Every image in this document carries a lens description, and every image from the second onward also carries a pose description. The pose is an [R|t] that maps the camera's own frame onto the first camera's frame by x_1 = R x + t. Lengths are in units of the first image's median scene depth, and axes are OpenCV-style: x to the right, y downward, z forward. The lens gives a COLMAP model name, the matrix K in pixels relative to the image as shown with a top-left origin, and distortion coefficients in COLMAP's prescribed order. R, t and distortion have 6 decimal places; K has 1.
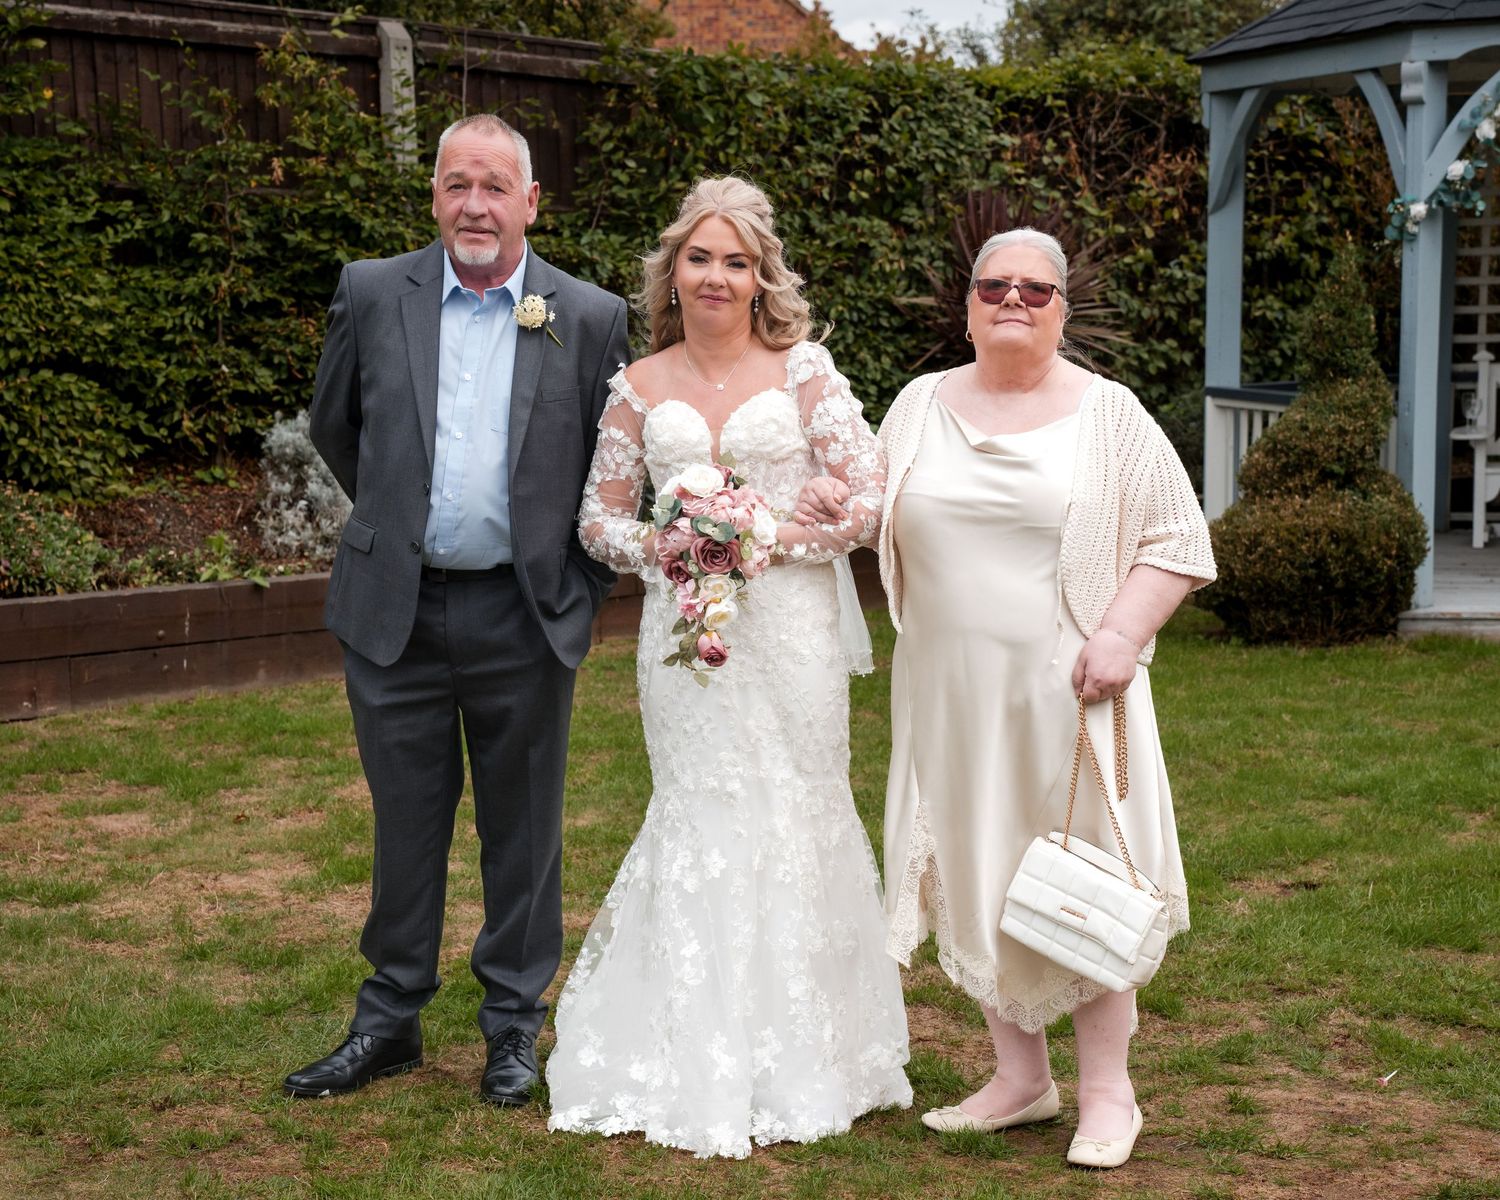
lens RADIAL K [[3108.2, 0, 789.8], [0, 3108.2, 631.6], [0, 0, 1]] dist [0.375785, 0.365126]
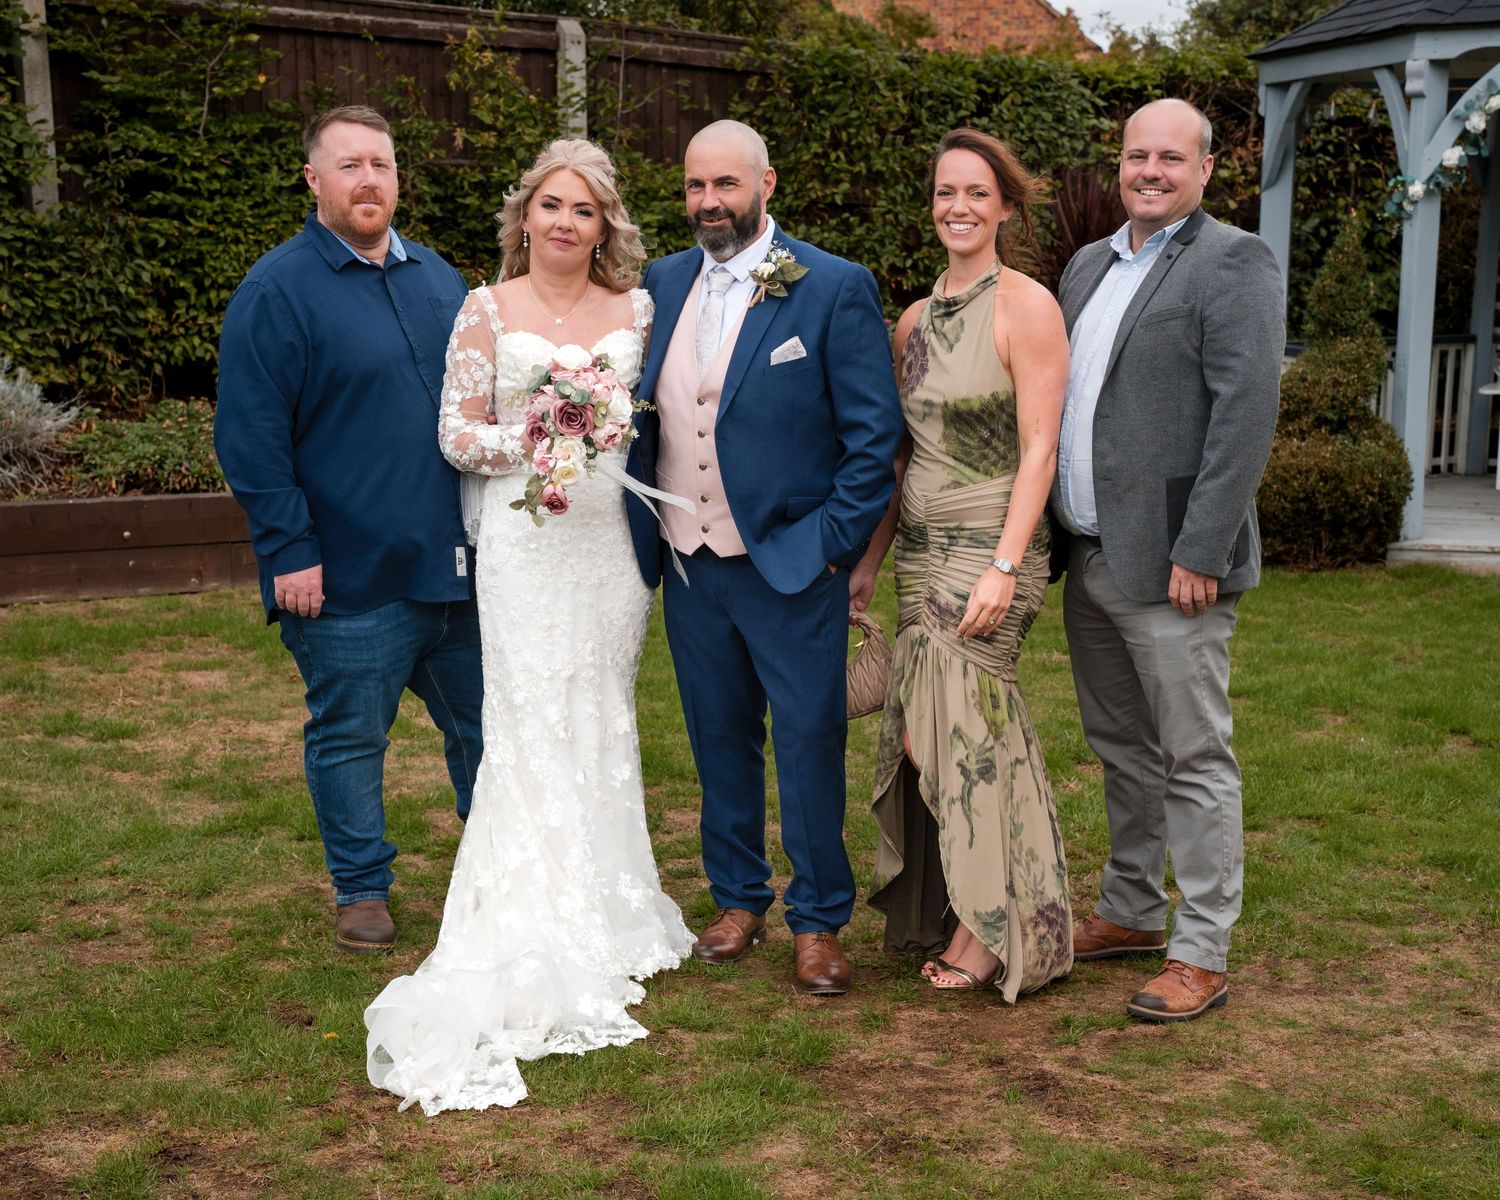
lens RADIAL K [[2667.3, 0, 774.5], [0, 2667.3, 630.5], [0, 0, 1]] dist [0.214074, 0.105495]
pose [[0.991379, 0.036637, -0.125796, 0.088187], [-0.032753, 0.998925, 0.032811, 0.000577], [0.126862, -0.028408, 0.991513, 0.000430]]
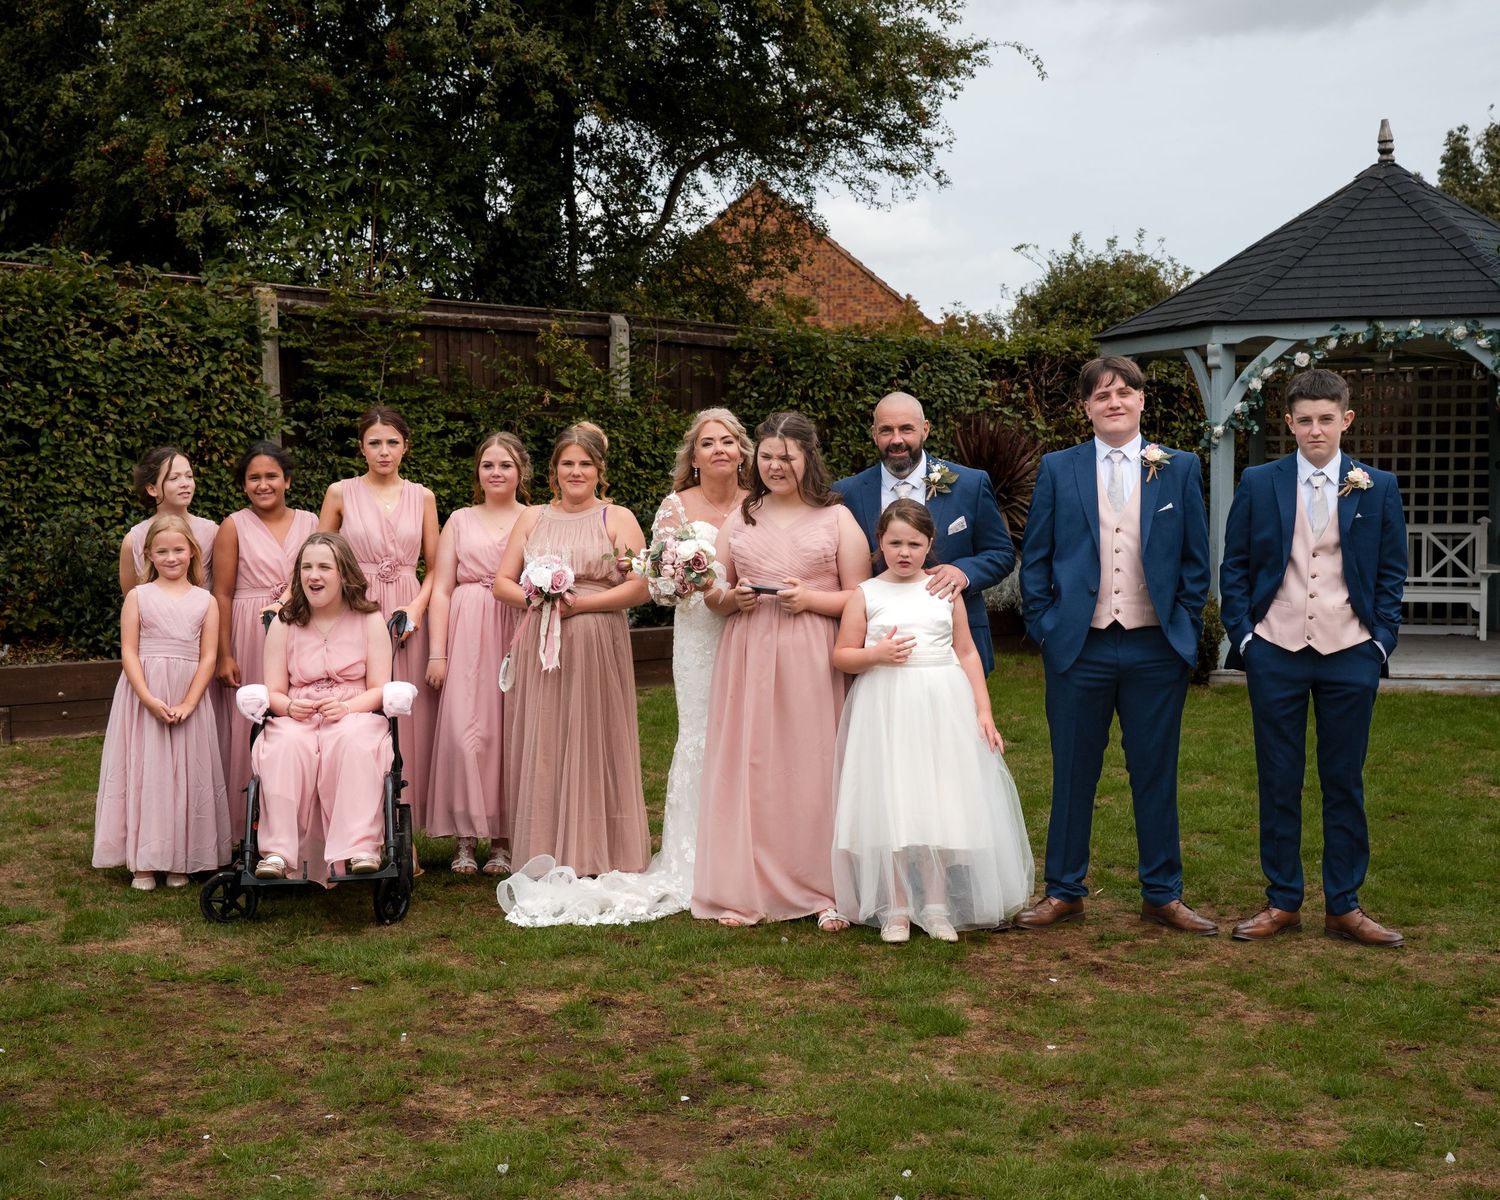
lens RADIAL K [[2168.8, 0, 719.9], [0, 2168.8, 555.3], [0, 0, 1]] dist [0.055280, 0.096536]
pose [[0.995689, 0.012560, -0.091896, 0.038246], [-0.019289, 0.997167, -0.072706, 0.019568], [0.090723, 0.074165, 0.993111, -0.142304]]
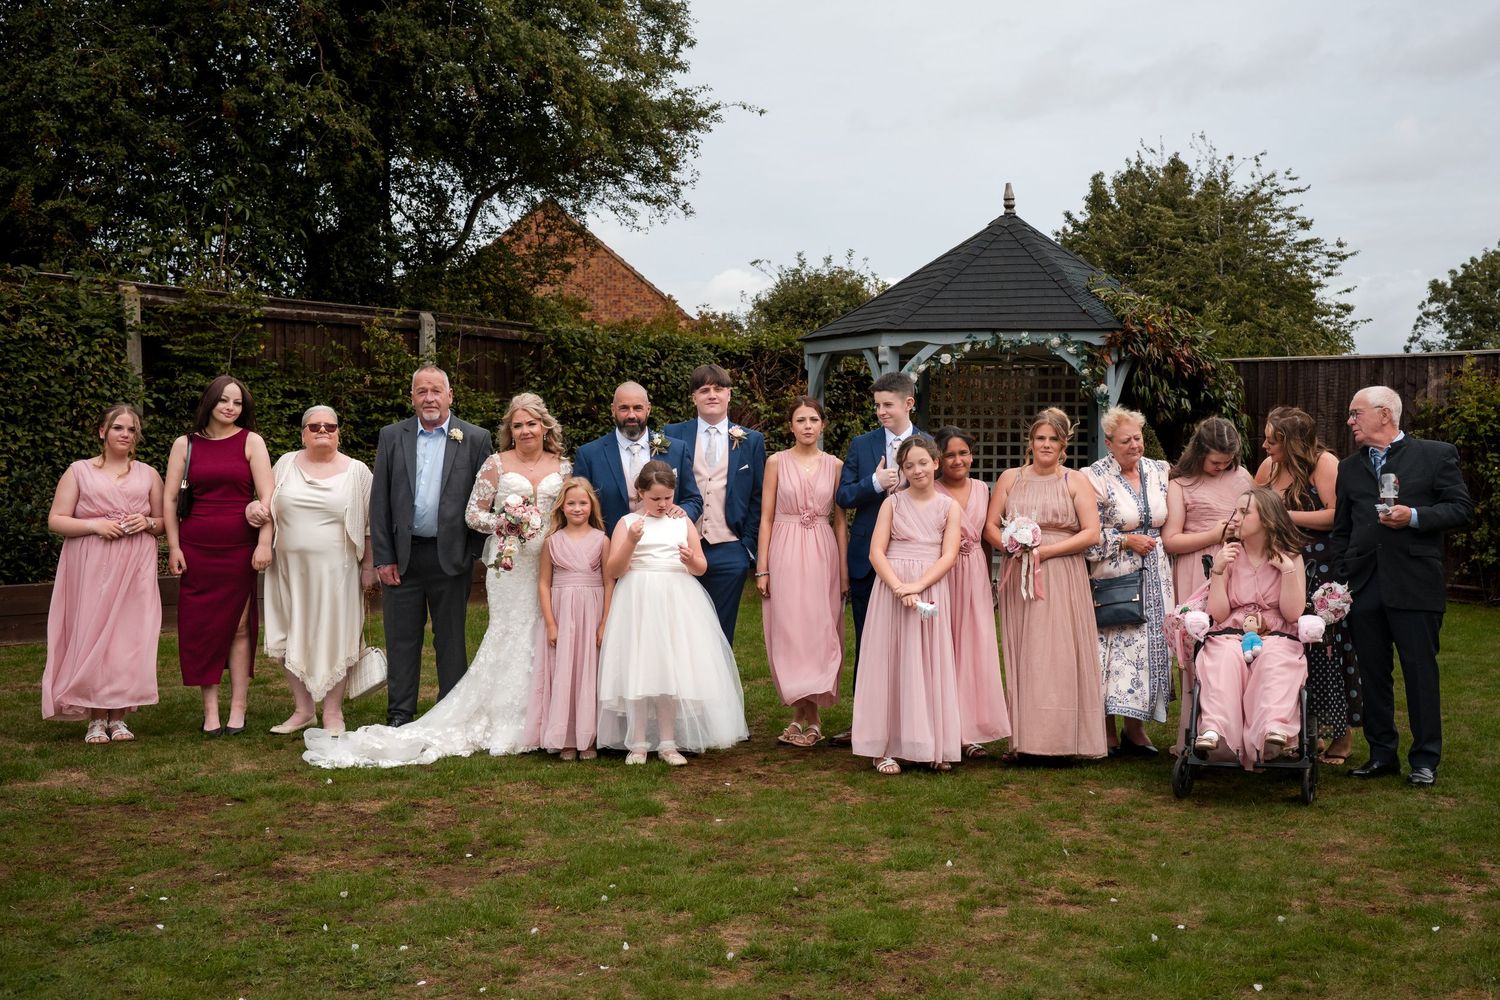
lens RADIAL K [[1860.4, 0, 873.4], [0, 1860.4, 499.3], [0, 0, 1]] dist [0.023402, 0.201139]
pose [[0.995310, 0.013883, 0.095738, 0.057099], [-0.006063, 0.996655, -0.081501, 0.033821], [-0.096549, 0.080539, 0.992064, -0.270276]]
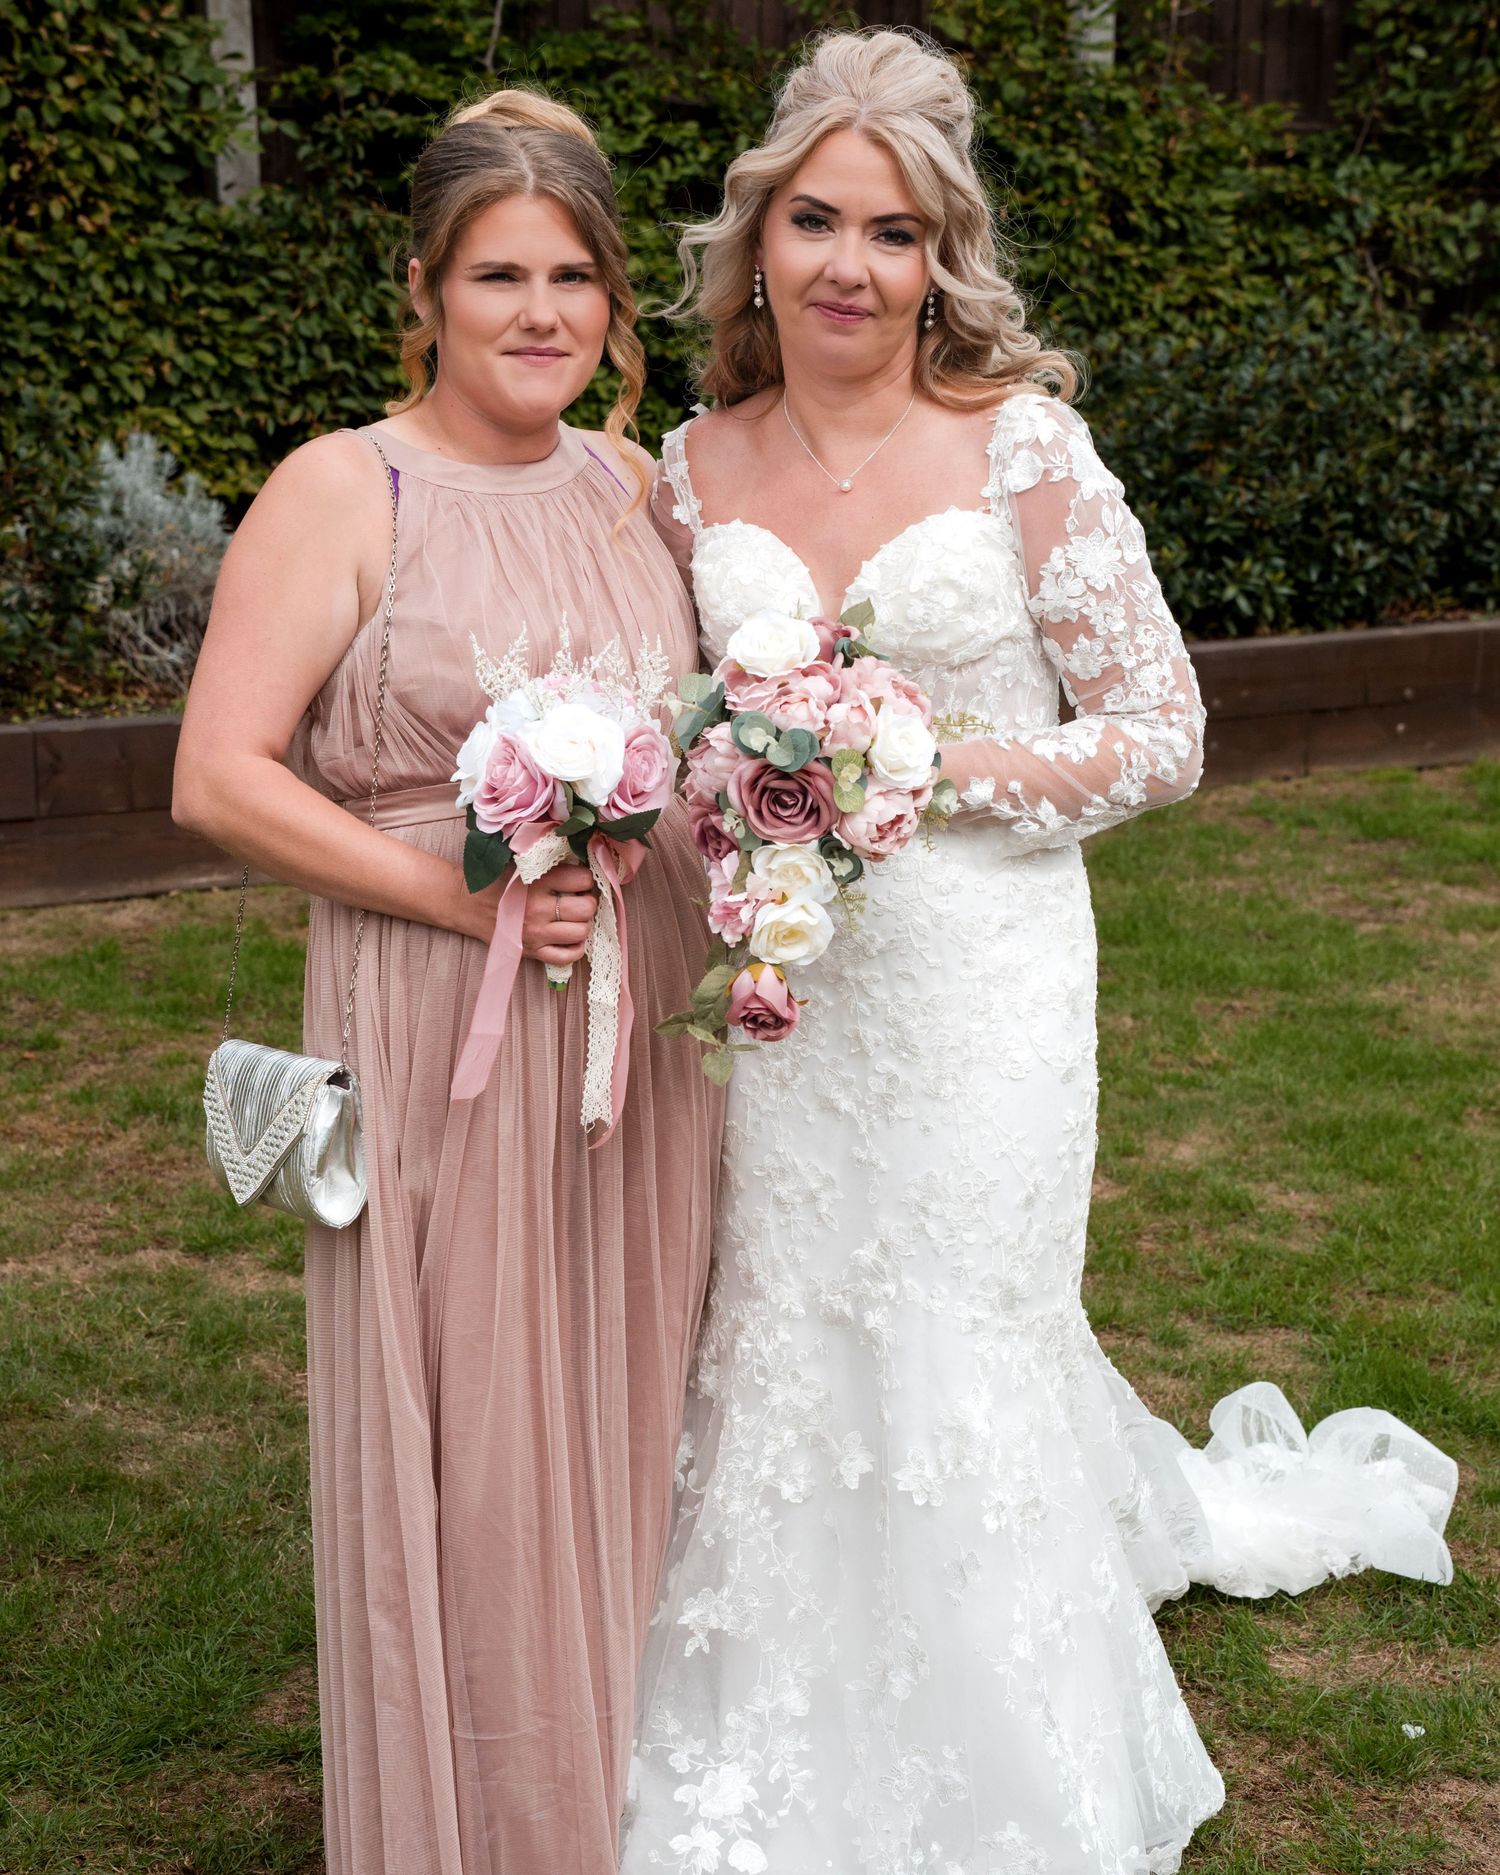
lens RADIAL K [[3371.8, 0, 749.9], [0, 3371.8, 983.2], [0, 0, 1]] dist [0.200342, 0.112321]
pose [[0.966110, 0.068635, -0.248838, 0.009593], [-0.042192, 0.993026, 0.110089, -0.025277], [0.254659, -0.095860, 0.962268, 0.221823]]
